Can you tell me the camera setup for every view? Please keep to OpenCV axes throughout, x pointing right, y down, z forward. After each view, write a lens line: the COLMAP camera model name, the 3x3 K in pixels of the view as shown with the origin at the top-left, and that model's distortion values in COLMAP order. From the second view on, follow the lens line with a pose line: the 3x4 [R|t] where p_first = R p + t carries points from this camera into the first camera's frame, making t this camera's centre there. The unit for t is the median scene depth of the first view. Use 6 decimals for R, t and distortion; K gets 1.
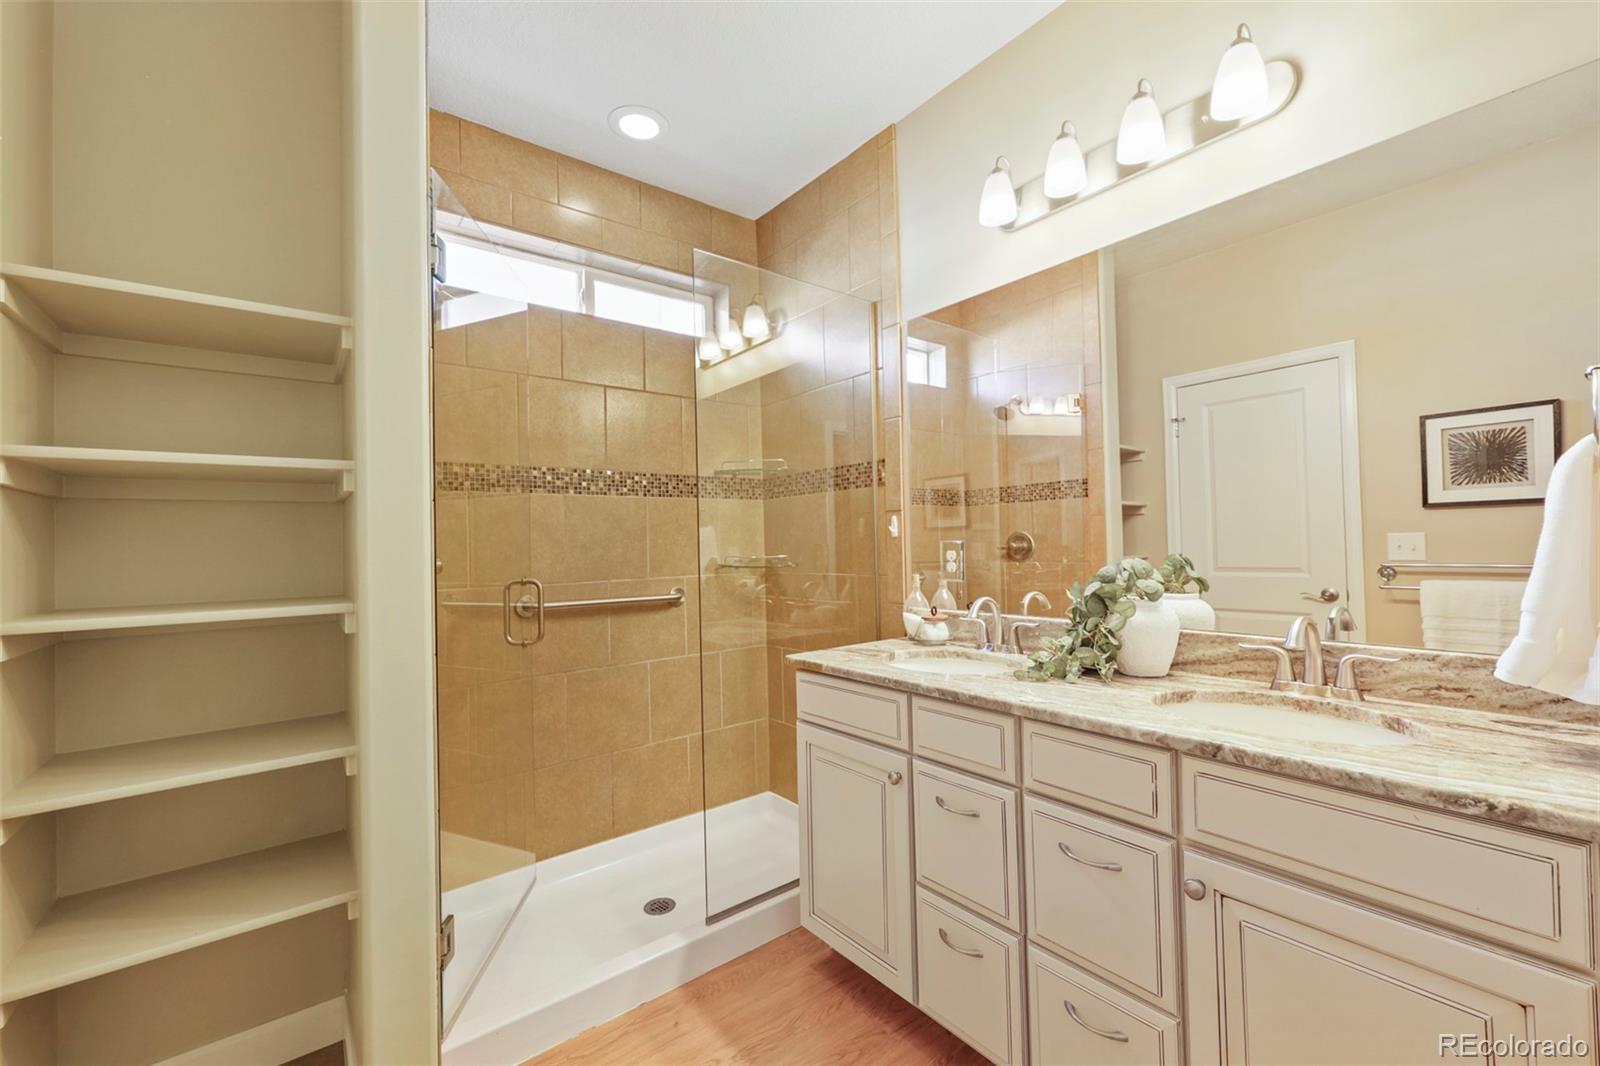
lens RADIAL K [[657.4, 0, 820.1], [0, 657.4, 545.7], [0, 0, 1]] dist [0.000036, 0.000312]
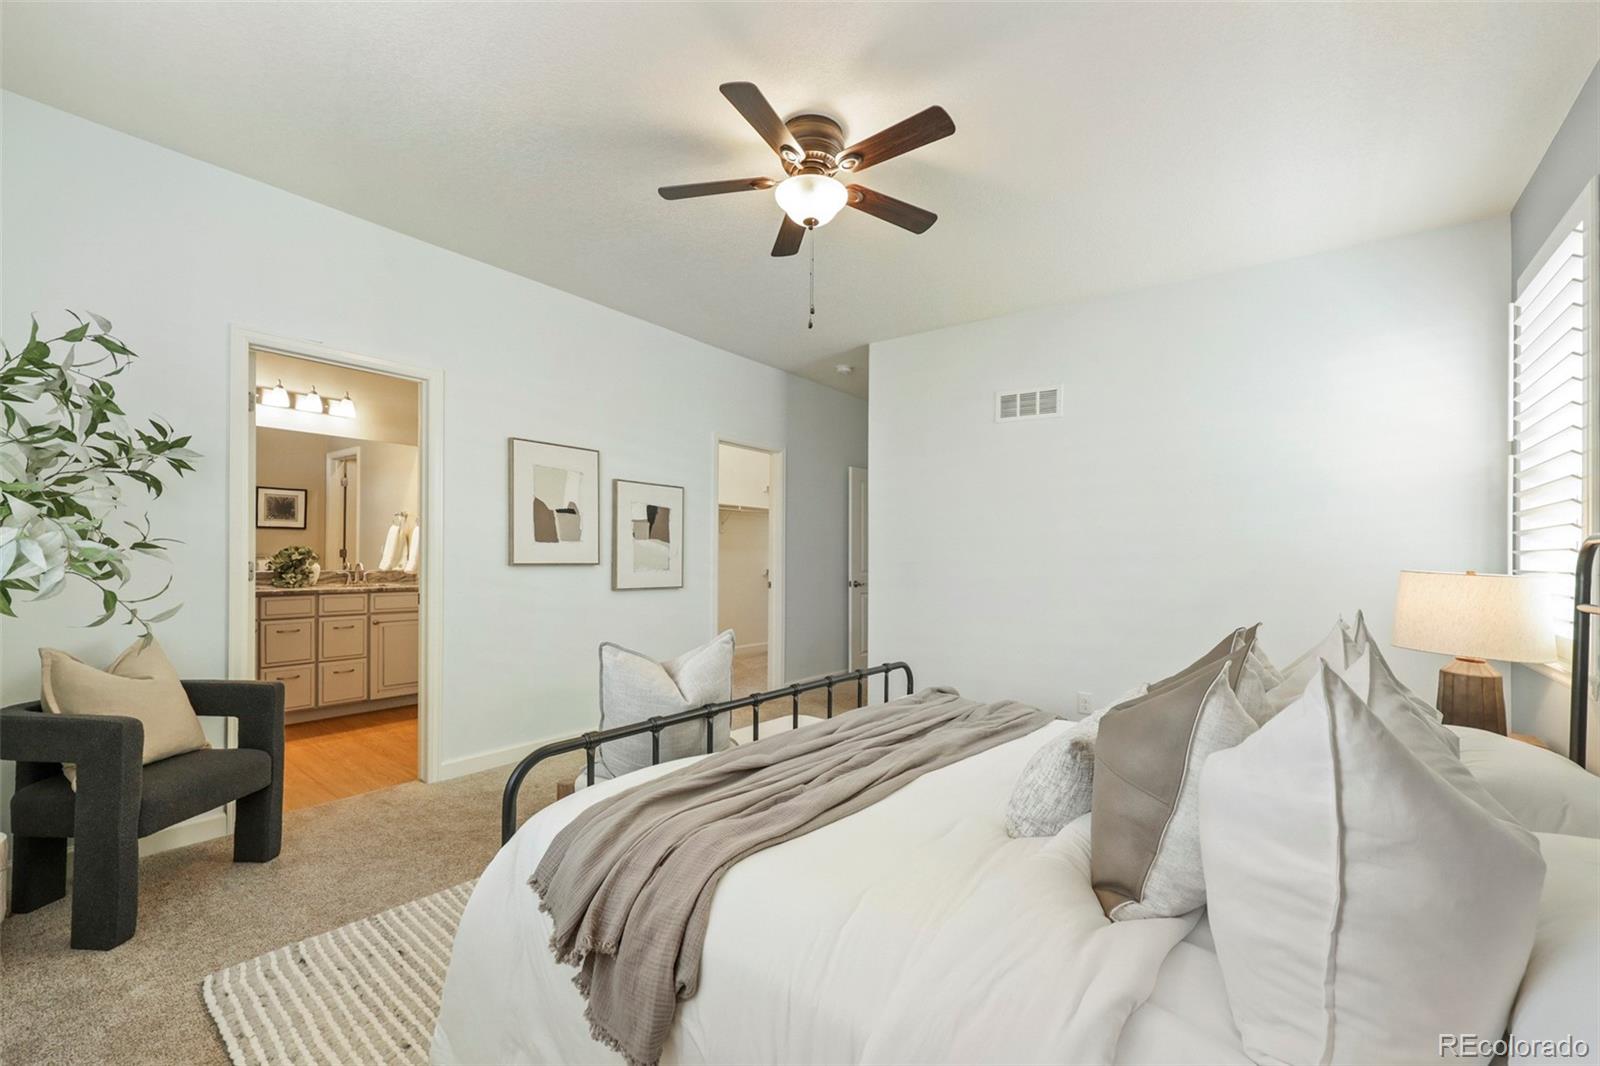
lens RADIAL K [[657.4, 0, 784.7], [0, 657.4, 552.7], [0, 0, 1]] dist [0.000036, 0.000312]
pose [[-0.208439, 0.007984, 0.978003, -2.347924], [-0.009200, 0.999906, -0.010124, 0.045810], [-0.977992, -0.011108, -0.208346, -0.403751]]
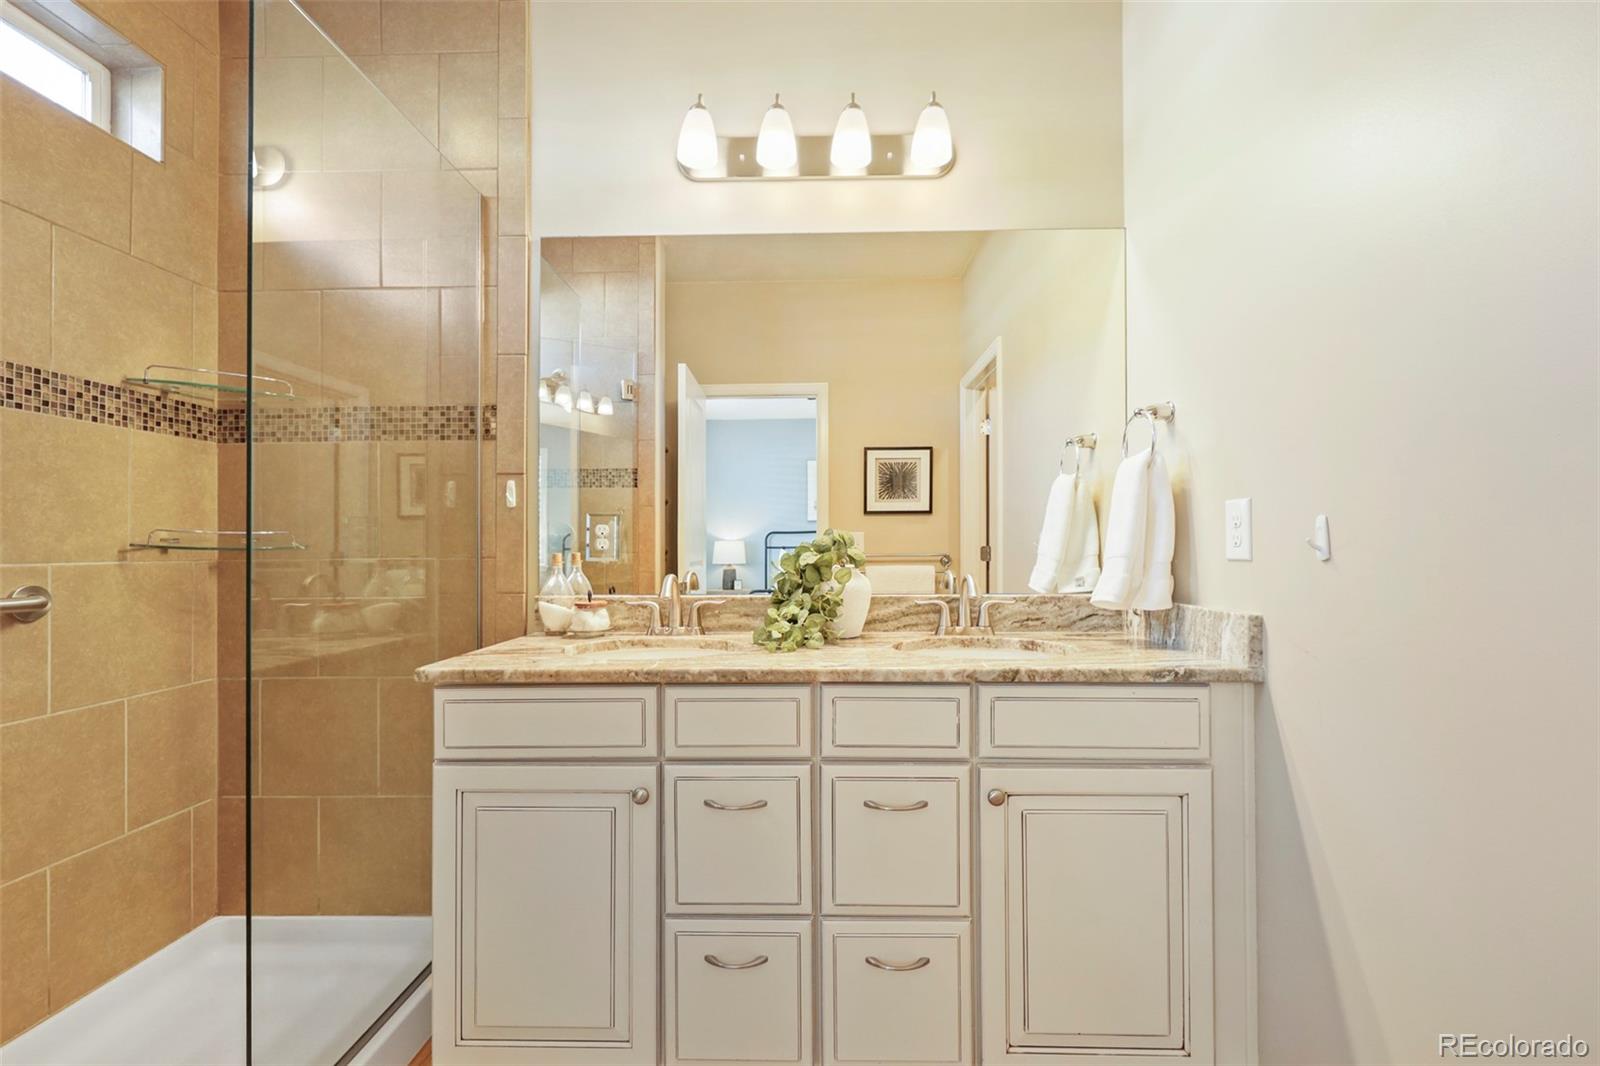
lens RADIAL K [[657.4, 0, 815.6], [0, 657.4, 549.5], [0, 0, 1]] dist [0.000036, 0.000312]
pose [[0.646589, 0.014838, 0.762694, -0.299767], [-0.006526, 0.999882, -0.013920, 0.054727], [-0.762811, 0.004023, 0.646609, 0.269538]]
